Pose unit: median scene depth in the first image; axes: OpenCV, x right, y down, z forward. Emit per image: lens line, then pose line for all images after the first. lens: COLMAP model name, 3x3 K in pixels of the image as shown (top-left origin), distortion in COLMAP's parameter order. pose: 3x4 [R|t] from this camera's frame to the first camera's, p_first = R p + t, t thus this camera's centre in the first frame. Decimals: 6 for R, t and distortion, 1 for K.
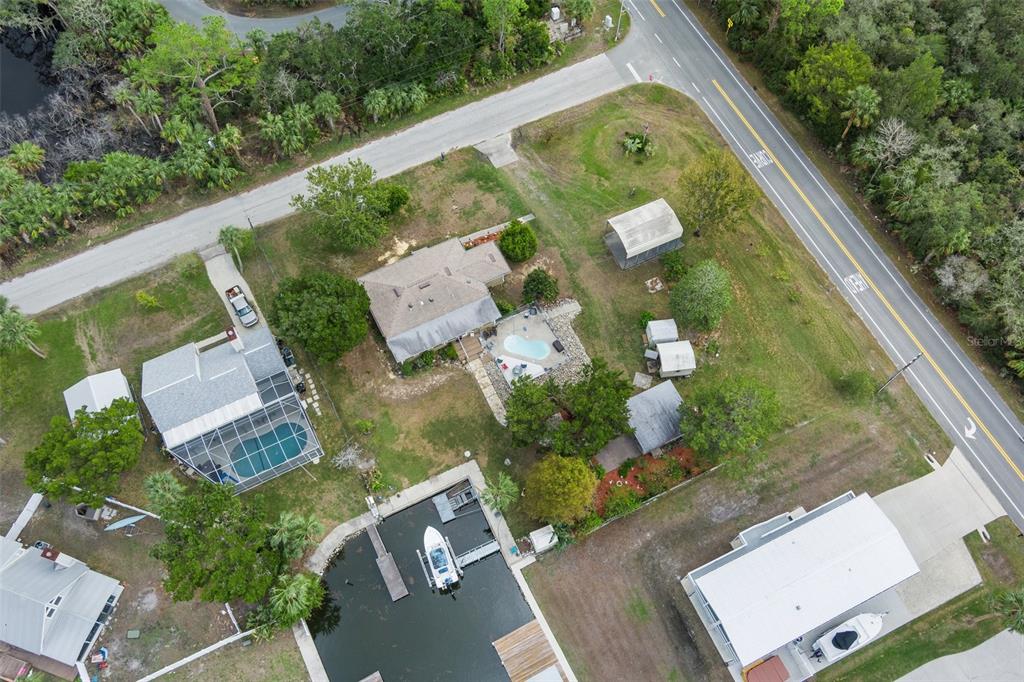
lens RADIAL K [[828.3, 0, 508.7], [0, 828.3, 342.0], [0, 0, 1]] dist [0.007152, -0.003059]
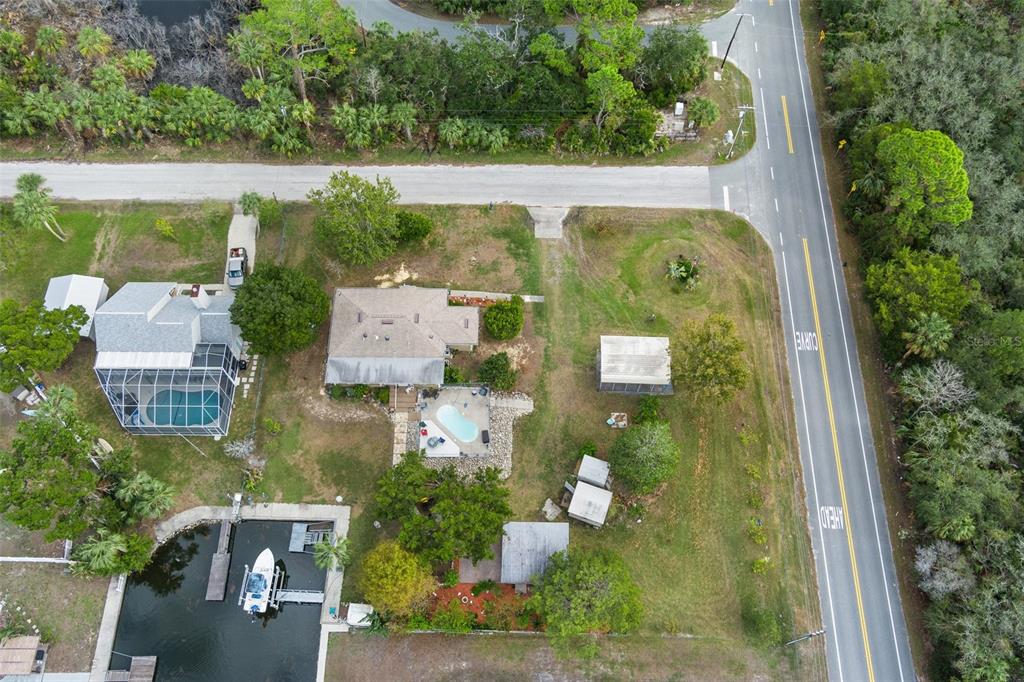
lens RADIAL K [[828.3, 0, 508.7], [0, 828.3, 342.0], [0, 0, 1]] dist [0.007152, -0.003059]
pose [[0.887986, 0.407796, -0.212564, 0.232427], [-0.409233, 0.911584, 0.039266, -0.137319], [0.209783, 0.052121, 0.976358, 0.069954]]
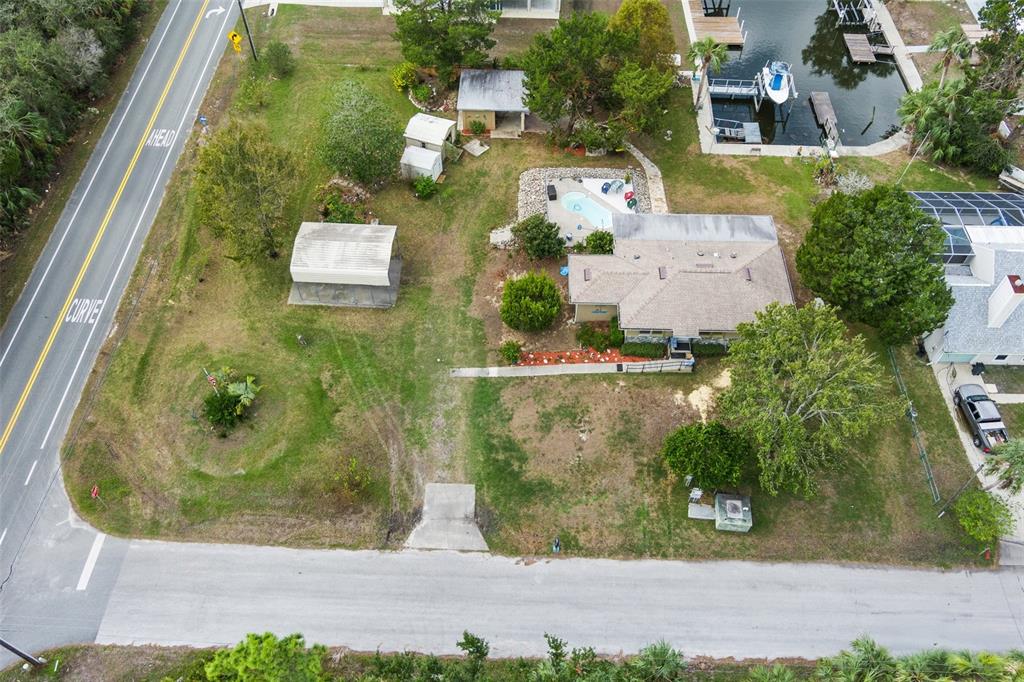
lens RADIAL K [[828.3, 0, 508.7], [0, 828.3, 342.0], [0, 0, 1]] dist [0.007152, -0.003059]
pose [[-0.883581, -0.379926, 0.273753, -0.159471], [0.416409, -0.370043, 0.830465, -0.668254], [-0.214215, 0.847776, 0.485168, 0.730011]]
